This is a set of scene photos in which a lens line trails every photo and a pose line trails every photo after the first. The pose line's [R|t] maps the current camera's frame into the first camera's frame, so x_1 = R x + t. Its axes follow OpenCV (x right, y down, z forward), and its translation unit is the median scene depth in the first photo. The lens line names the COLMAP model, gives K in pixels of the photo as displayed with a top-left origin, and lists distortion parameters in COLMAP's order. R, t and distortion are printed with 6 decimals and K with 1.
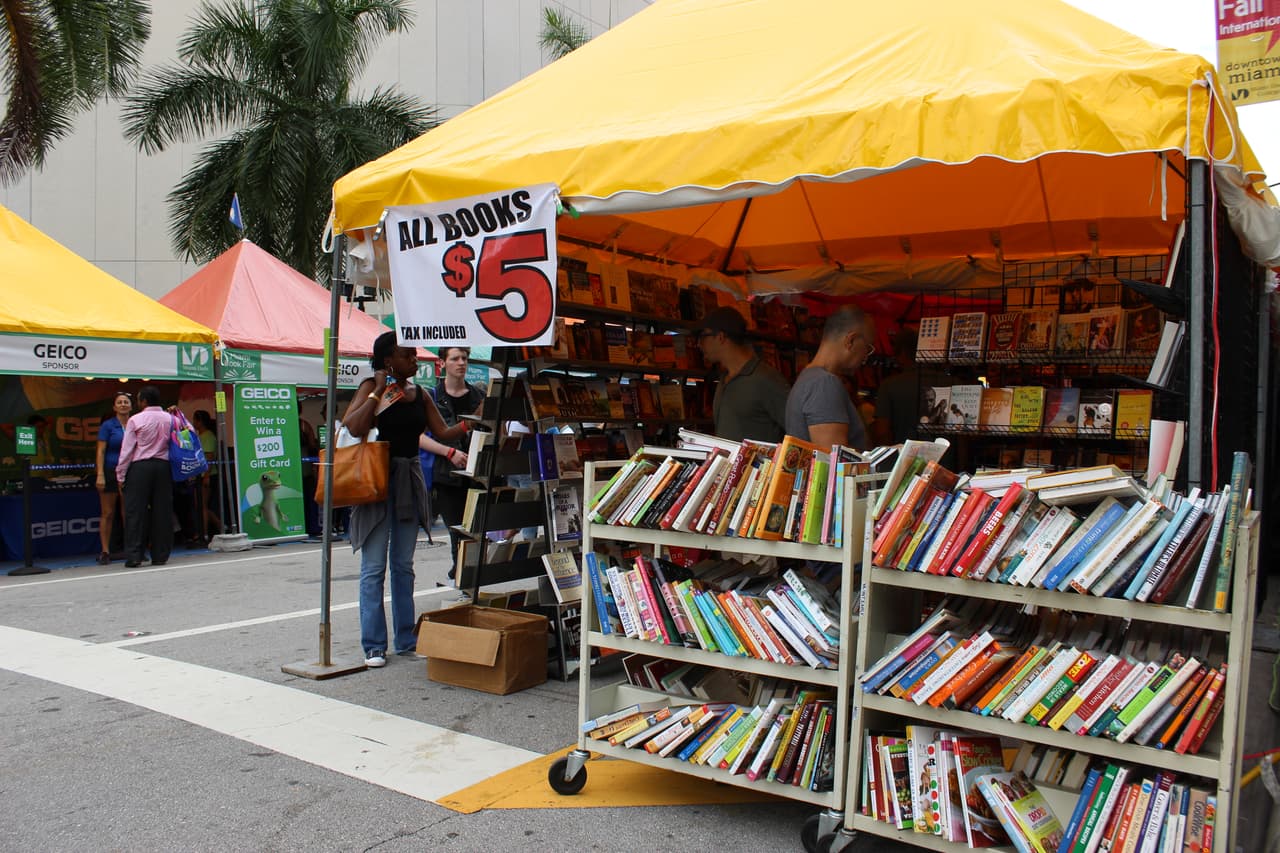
lens RADIAL K [[1054.4, 0, 640.0], [0, 1054.4, 426.5], [0, 0, 1]] dist [-0.165317, 0.170670]
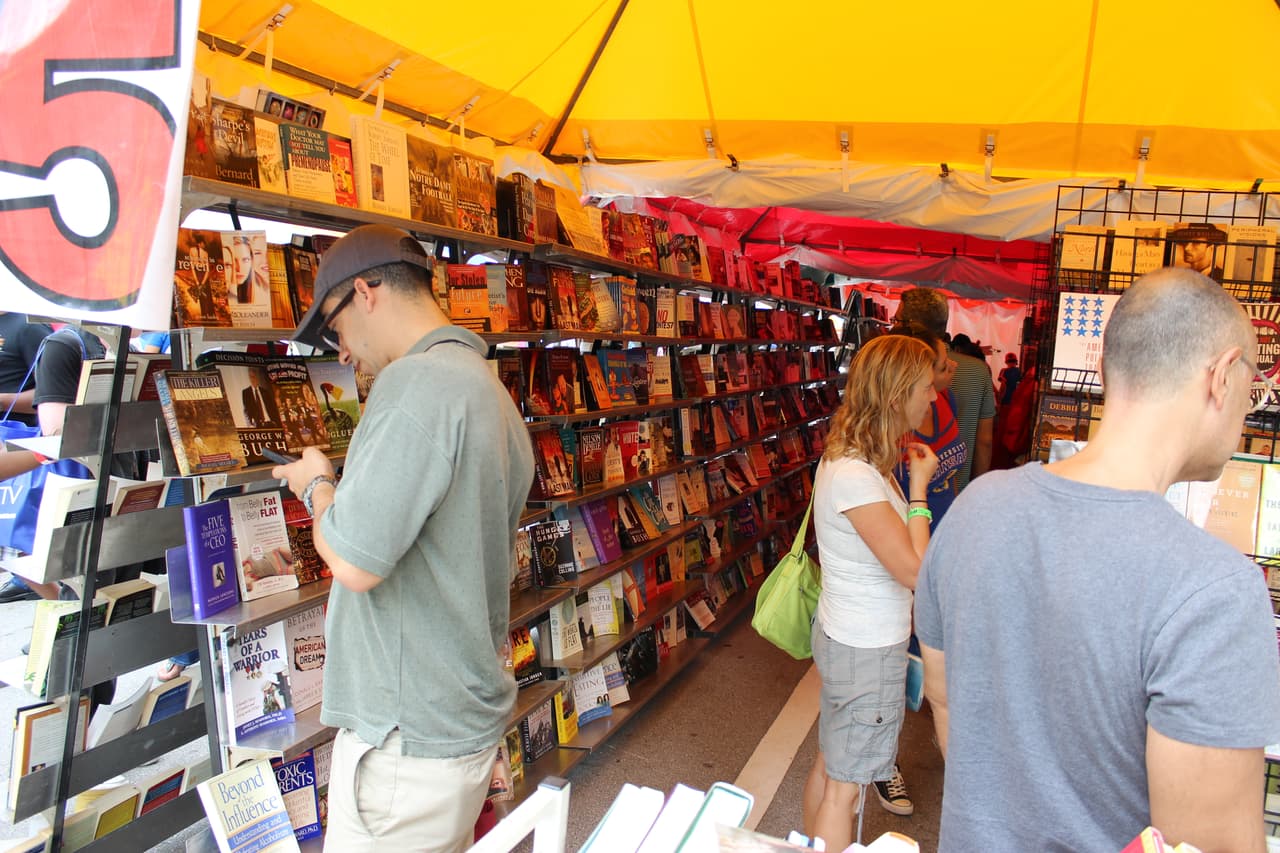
lens RADIAL K [[1054.4, 0, 640.0], [0, 1054.4, 426.5], [0, 0, 1]] dist [-0.165317, 0.170670]
pose [[0.970752, 0.030527, 0.238134, -0.017974], [-0.054608, 0.993960, 0.095191, -0.065787], [-0.233790, -0.105411, 0.966556, 0.498767]]
